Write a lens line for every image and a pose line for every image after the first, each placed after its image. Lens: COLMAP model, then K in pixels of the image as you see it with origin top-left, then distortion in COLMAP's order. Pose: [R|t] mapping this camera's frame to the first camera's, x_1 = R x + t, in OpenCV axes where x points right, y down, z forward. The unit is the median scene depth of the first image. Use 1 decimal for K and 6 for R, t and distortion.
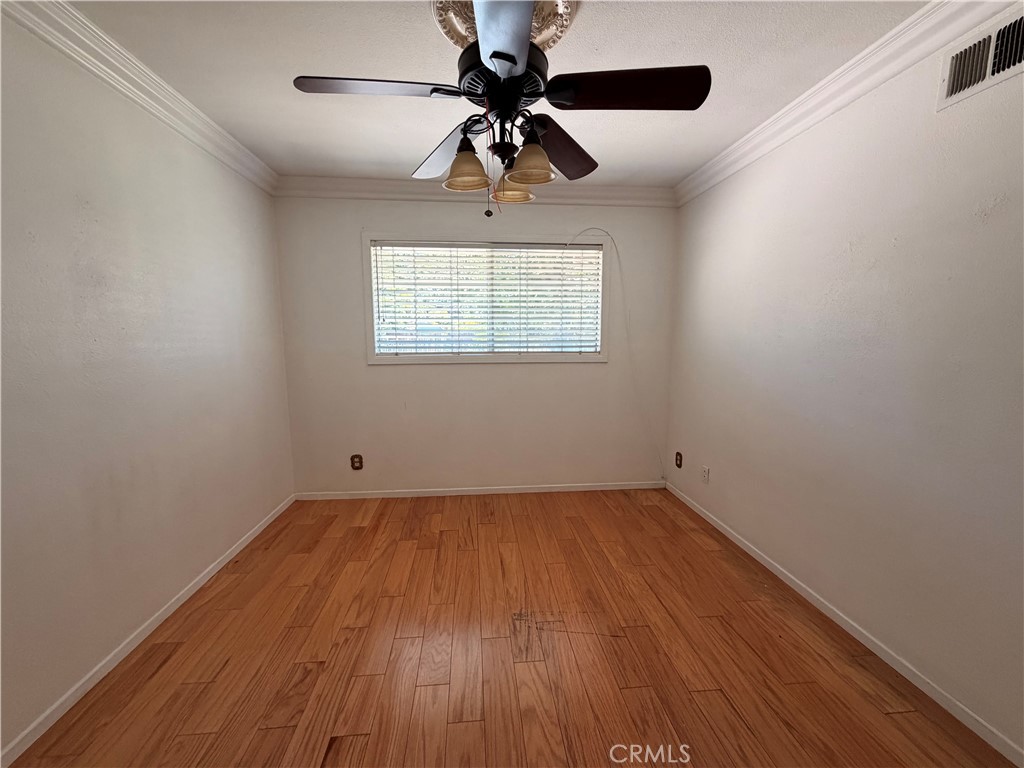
lens RADIAL K [[404.3, 0, 512.0], [0, 404.3, 384.0], [0, 0, 1]] dist [-0.000325, -0.000127]
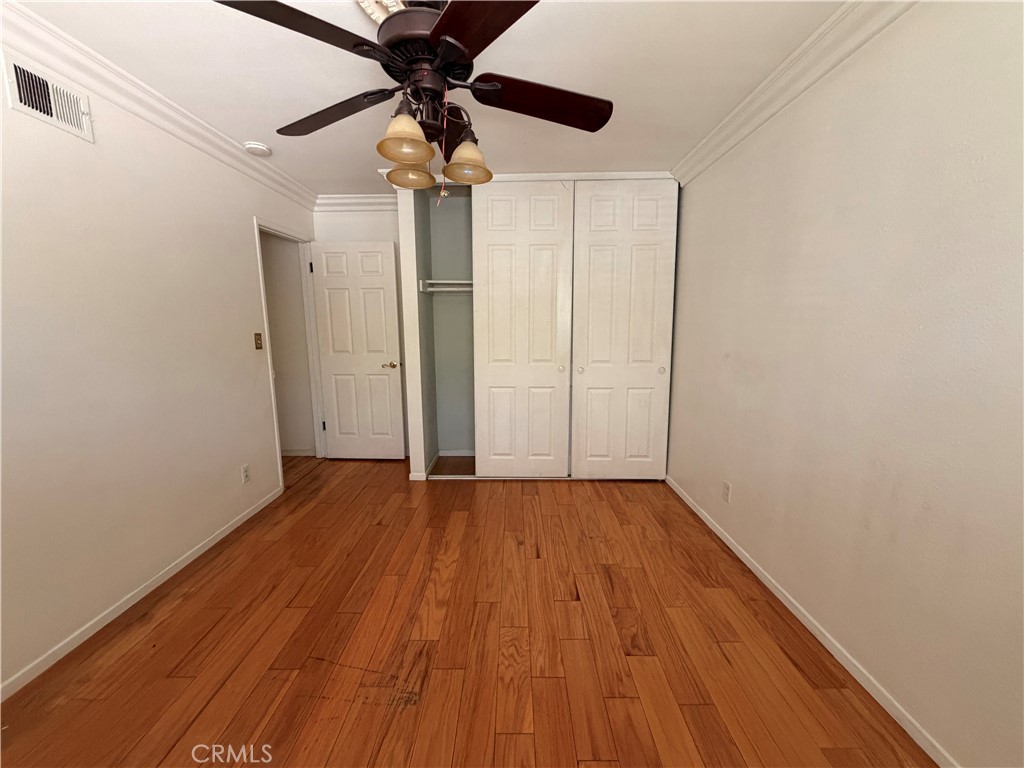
lens RADIAL K [[404.3, 0, 512.0], [0, 404.3, 384.0], [0, 0, 1]] dist [-0.000325, -0.000127]
pose [[-0.994374, -0.009425, 0.105507, -0.287939], [0.019695, 0.962215, 0.271576, -0.224660], [-0.104080, 0.272126, -0.956616, 1.813182]]
